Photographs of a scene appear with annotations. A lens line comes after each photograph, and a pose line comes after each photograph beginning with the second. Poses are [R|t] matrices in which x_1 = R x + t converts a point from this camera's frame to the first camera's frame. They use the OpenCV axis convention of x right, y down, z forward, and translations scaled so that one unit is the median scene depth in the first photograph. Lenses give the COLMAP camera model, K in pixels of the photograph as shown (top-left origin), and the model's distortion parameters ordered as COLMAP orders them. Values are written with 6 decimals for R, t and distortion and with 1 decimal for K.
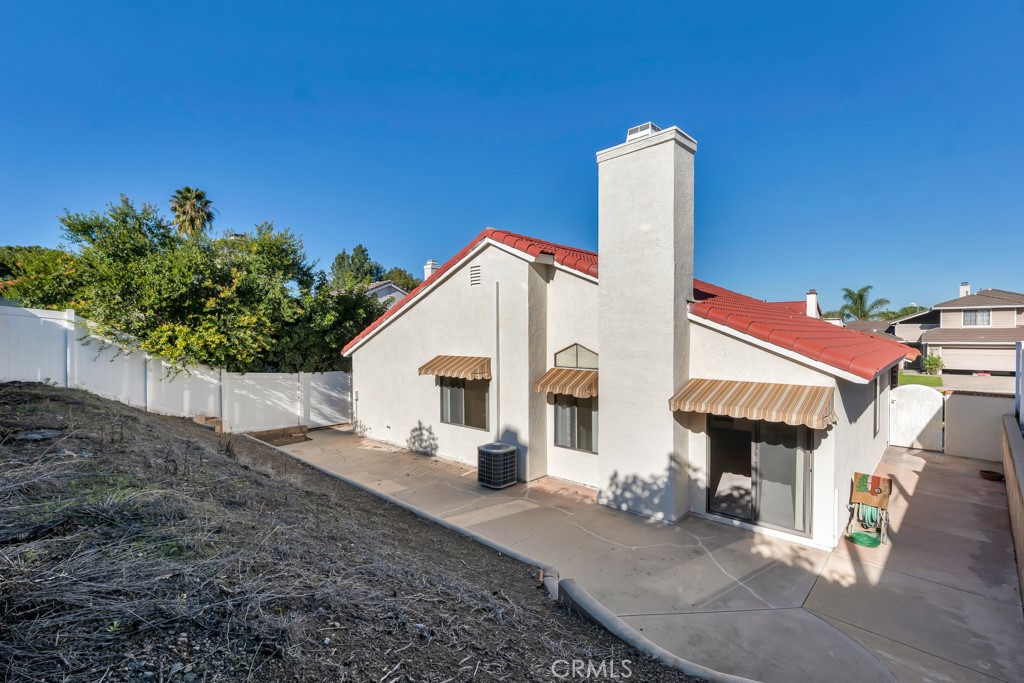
lens RADIAL K [[466.3, 0, 508.3], [0, 466.3, 337.5], [0, 0, 1]] dist [0.018452, 0.000321]
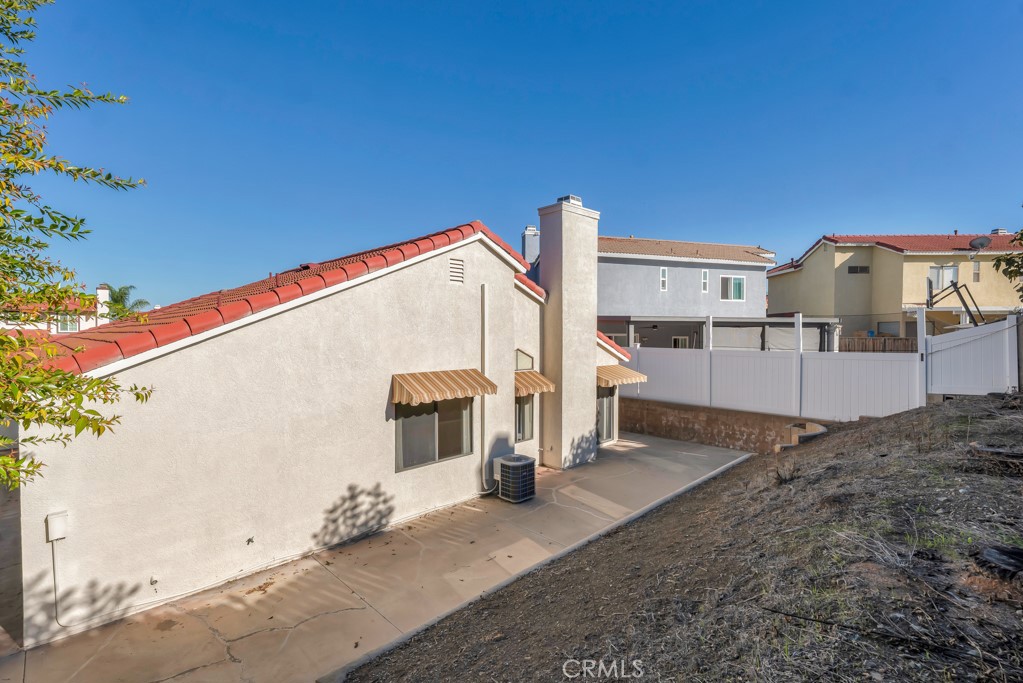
lens RADIAL K [[465.9, 0, 507.8], [0, 465.9, 340.9], [0, 0, 1]] dist [0.018452, 0.000321]
pose [[0.027208, -0.013505, 0.999539, -0.786063], [0.003772, 0.999903, 0.013407, -0.016469], [-0.999623, 0.003406, 0.027256, 0.781322]]
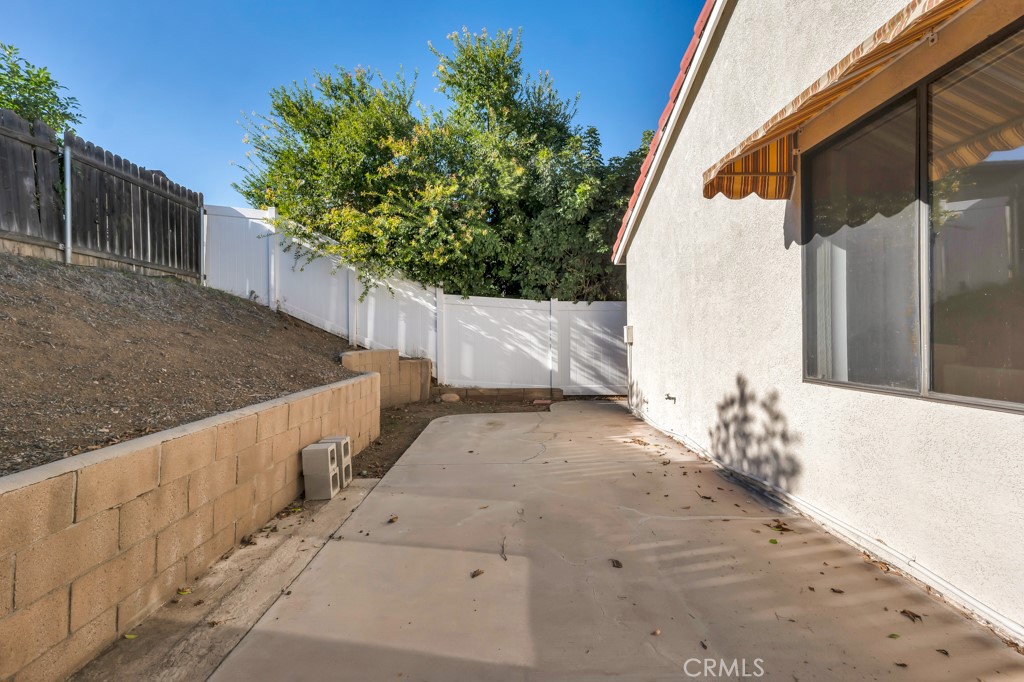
lens RADIAL K [[466.3, 0, 506.9], [0, 466.3, 341.4], [0, 0, 1]] dist [0.018452, 0.000321]
pose [[0.704757, 0.001866, -0.709446, -0.075172], [0.007299, 0.999925, 0.009881, 0.150782], [0.709411, -0.012142, 0.704690, 0.661390]]
